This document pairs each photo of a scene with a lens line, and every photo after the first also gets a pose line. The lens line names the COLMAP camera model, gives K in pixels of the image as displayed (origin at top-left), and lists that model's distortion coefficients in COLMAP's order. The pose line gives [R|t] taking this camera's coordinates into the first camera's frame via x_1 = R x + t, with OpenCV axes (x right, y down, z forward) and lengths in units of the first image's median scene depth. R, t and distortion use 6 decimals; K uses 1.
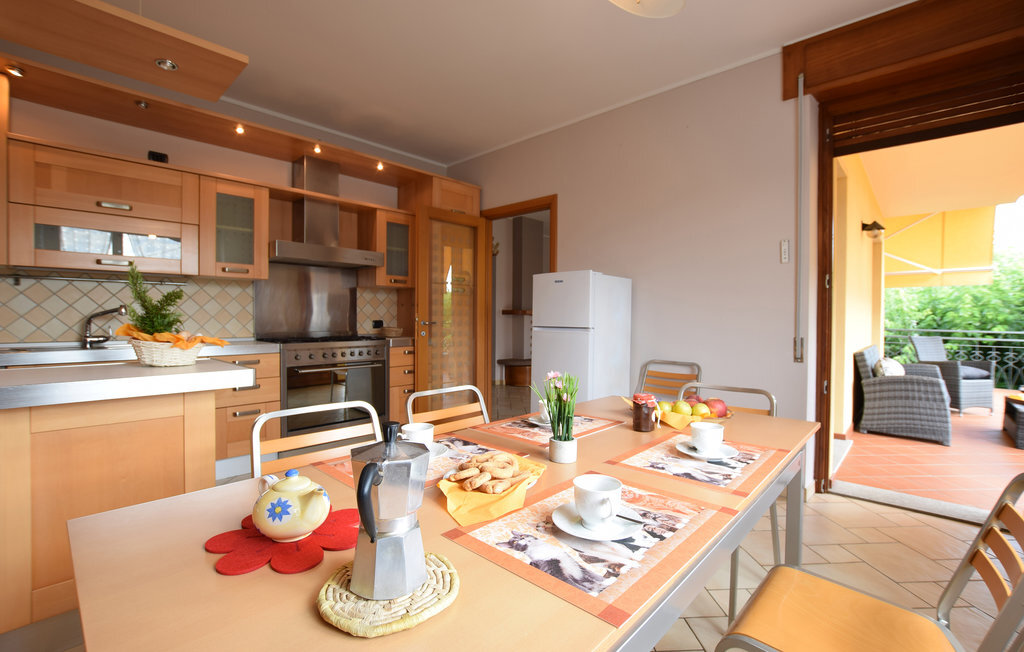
lens RADIAL K [[465.7, 0, 512.0], [0, 465.7, 326.0], [0, 0, 1]] dist [-0.027919, 0.000033]
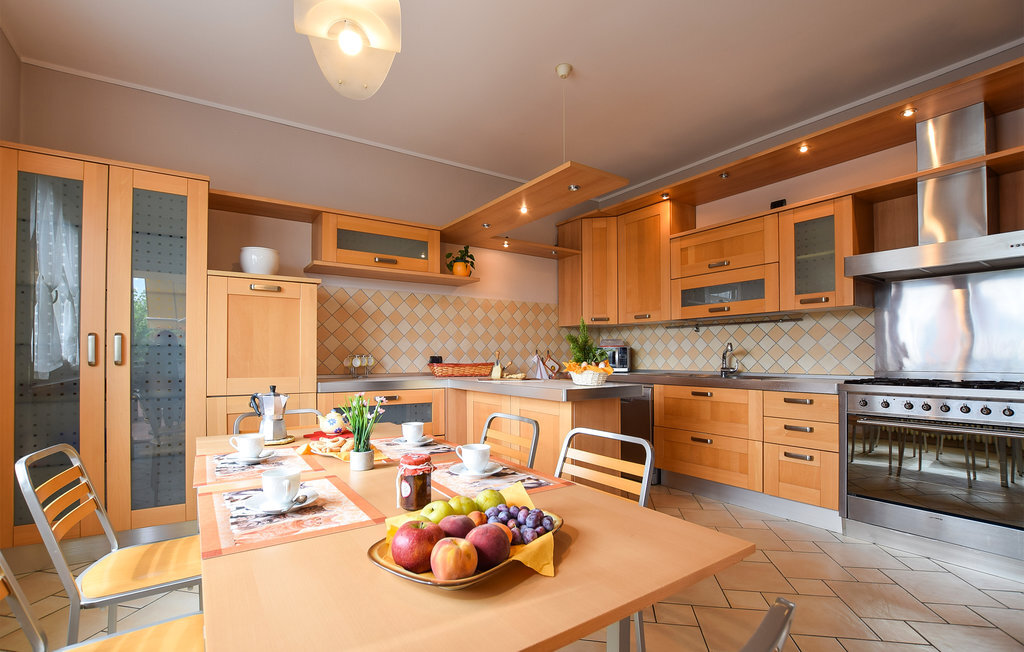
lens RADIAL K [[456.0, 0, 498.9], [0, 456.0, 349.8], [0, 0, 1]] dist [-0.004083, -0.000423]
pose [[-0.229542, -0.013856, -0.973200, 0.493677], [-0.010276, 0.999877, -0.011812, -0.007477], [0.973245, 0.007289, -0.229656, 0.702238]]
